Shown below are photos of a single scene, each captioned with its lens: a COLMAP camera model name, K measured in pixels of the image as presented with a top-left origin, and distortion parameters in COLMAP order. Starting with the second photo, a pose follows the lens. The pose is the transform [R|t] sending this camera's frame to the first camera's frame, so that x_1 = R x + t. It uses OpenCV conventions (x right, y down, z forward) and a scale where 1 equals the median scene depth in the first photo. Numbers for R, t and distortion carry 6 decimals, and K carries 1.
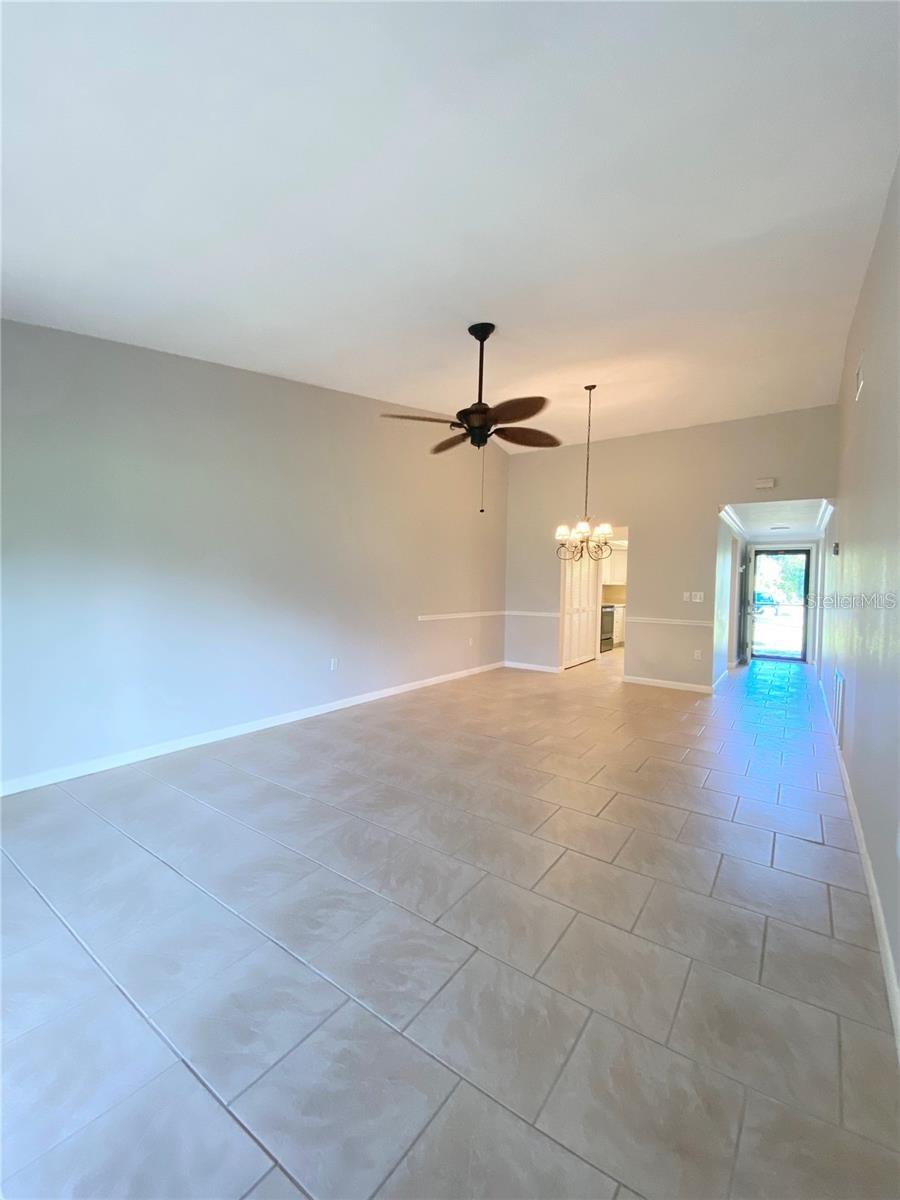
lens RADIAL K [[484.9, 0, 451.4], [0, 484.9, 595.5], [0, 0, 1]] dist [0.038199, -0.028363]
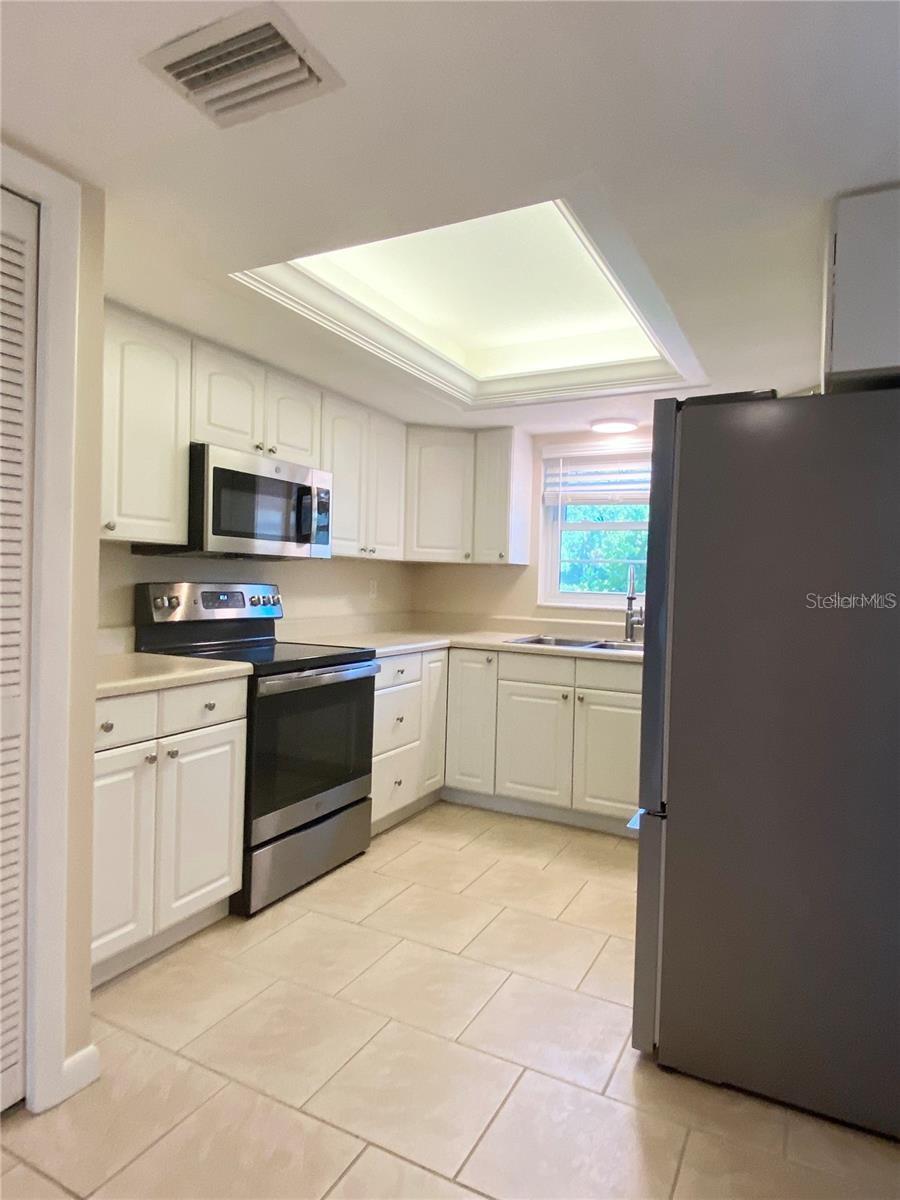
lens RADIAL K [[705.0, 0, 454.1], [0, 705.0, 594.6], [0, 0, 1]] dist [0.097550, -0.118436]
pose [[0.990254, 0.004346, 0.139204, 0.319801], [-0.004716, 0.999986, 0.002332, -0.005029], [-0.139191, -0.002966, 0.990261, 0.666573]]
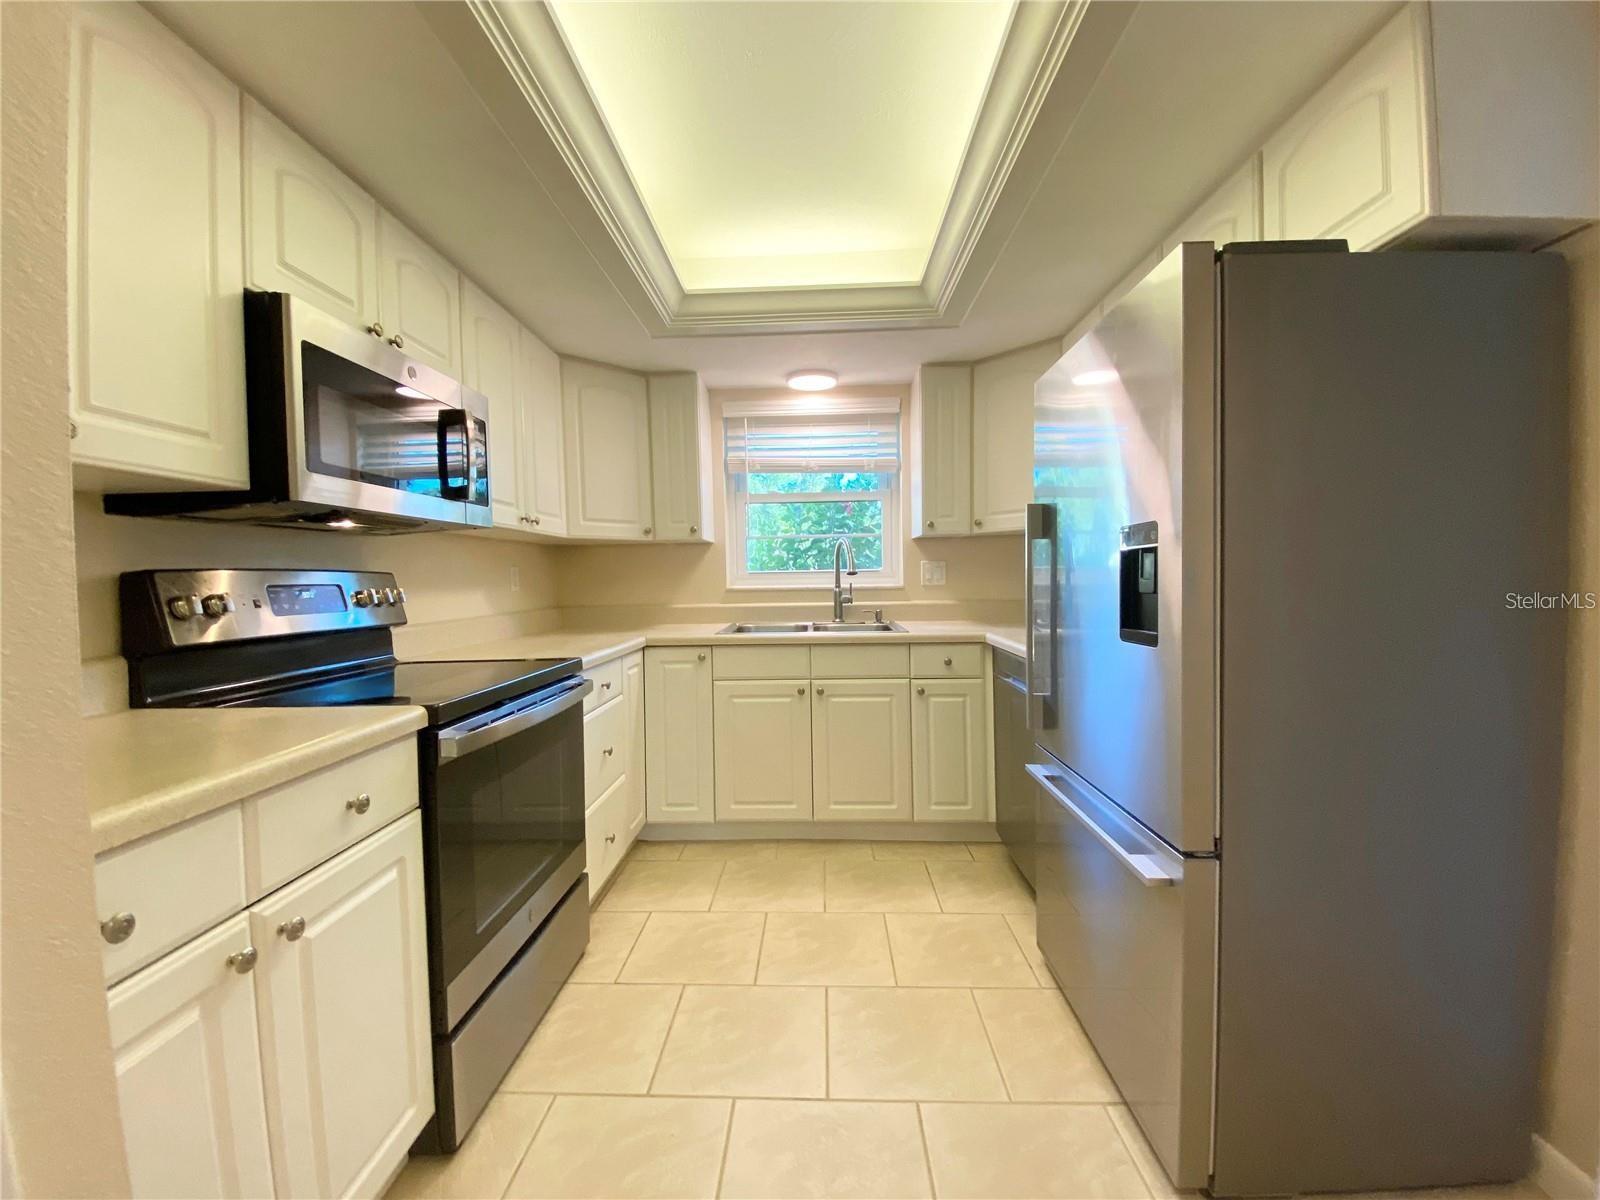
lens RADIAL K [[646.5, 0, 797.4], [0, 646.5, 600.4], [0, 0, 1]] dist [0.038199, -0.028363]
pose [[0.838059, -0.056273, 0.542669, 0.277356], [0.047319, 0.998415, 0.030456, -0.000409], [-0.543523, 0.000154, 0.839394, 0.781284]]
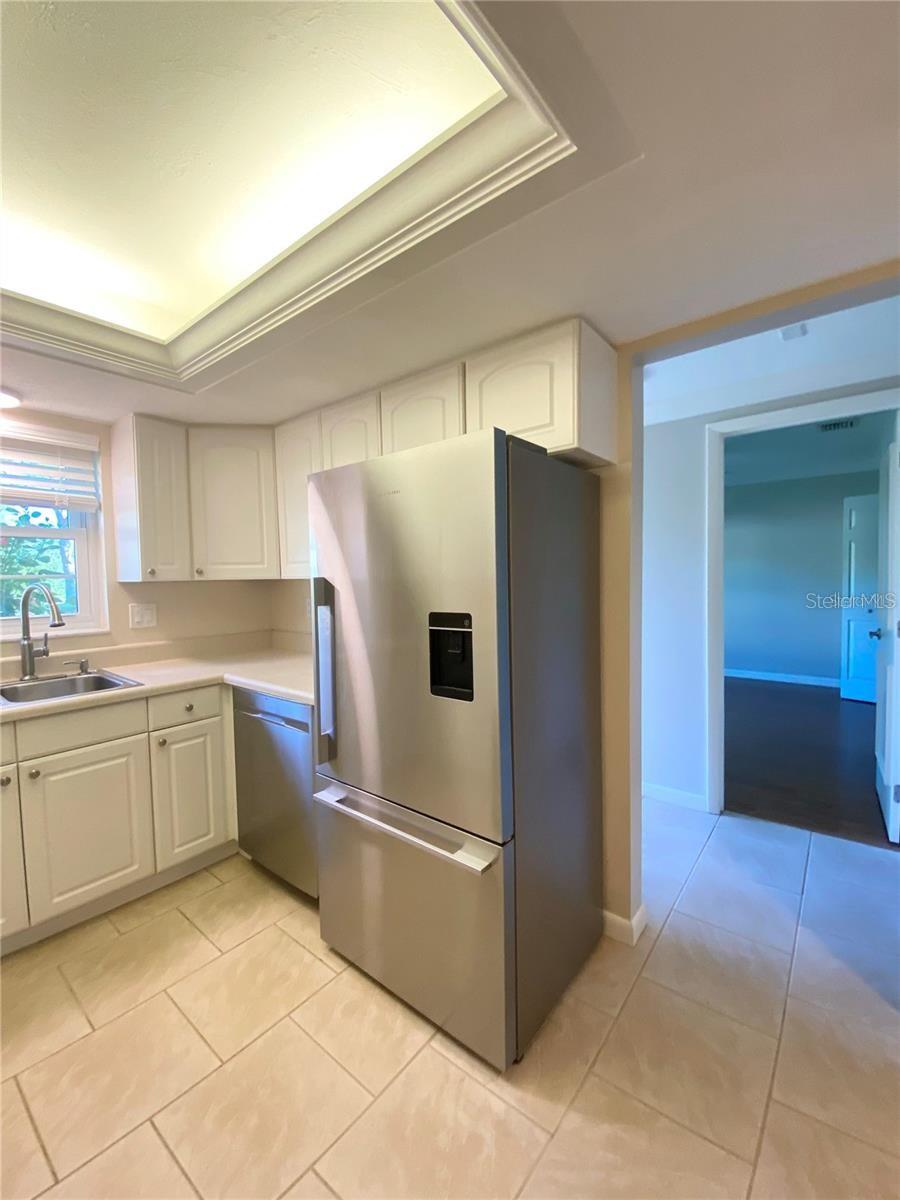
lens RADIAL K [[481.0, 0, 453.8], [0, 481.0, 596.0], [0, 0, 1]] dist [-0.000160, -0.013553]
pose [[0.054484, -0.062709, 0.996544, 0.275503], [0.036730, 0.997476, 0.060759, -0.020546], [-0.997839, 0.033293, 0.056649, 0.844923]]
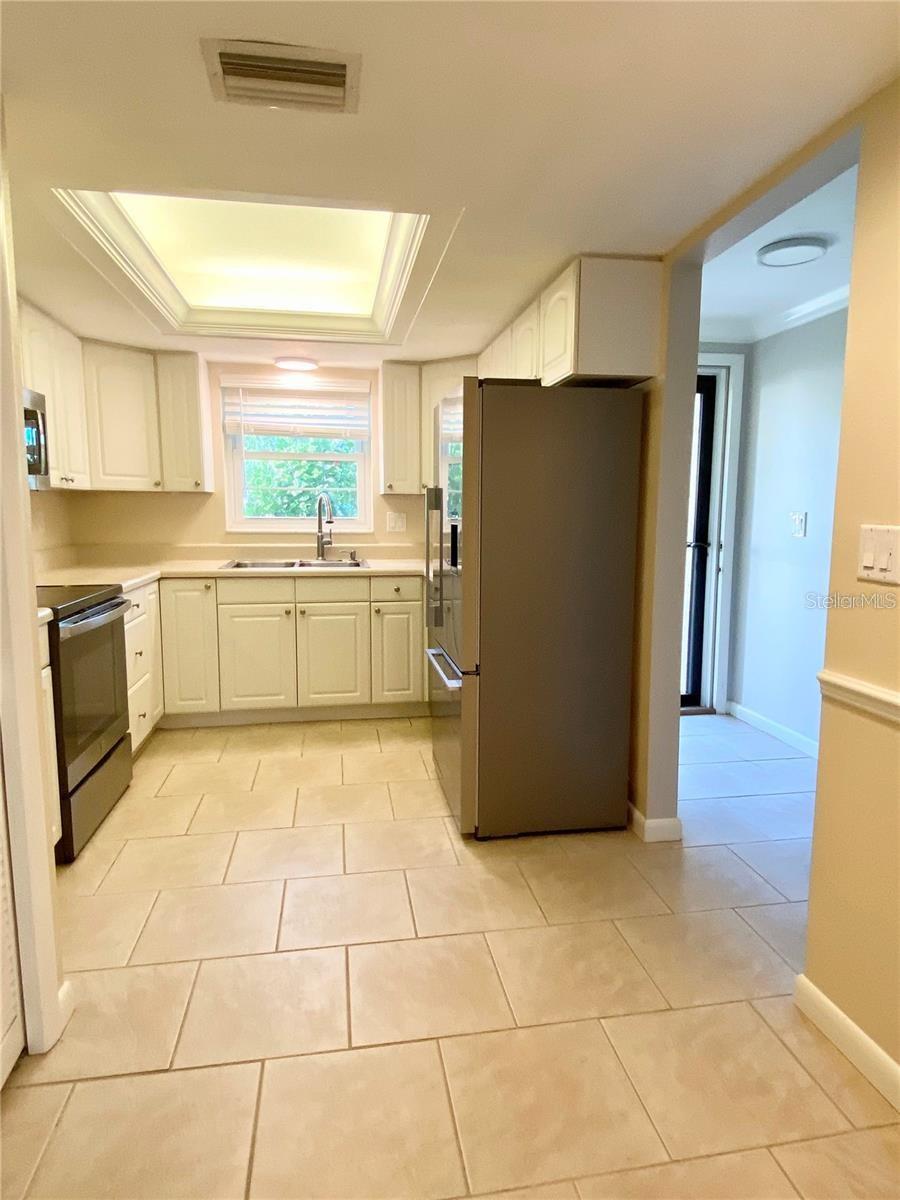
lens RADIAL K [[705.0, 0, 454.1], [0, 705.0, 594.6], [0, 0, 1]] dist [0.097550, -0.118436]
pose [[0.709168, -0.106057, 0.697017, 0.213859], [0.026737, 0.991956, 0.123731, -0.010164], [-0.704532, -0.069110, 0.706299, 0.662427]]
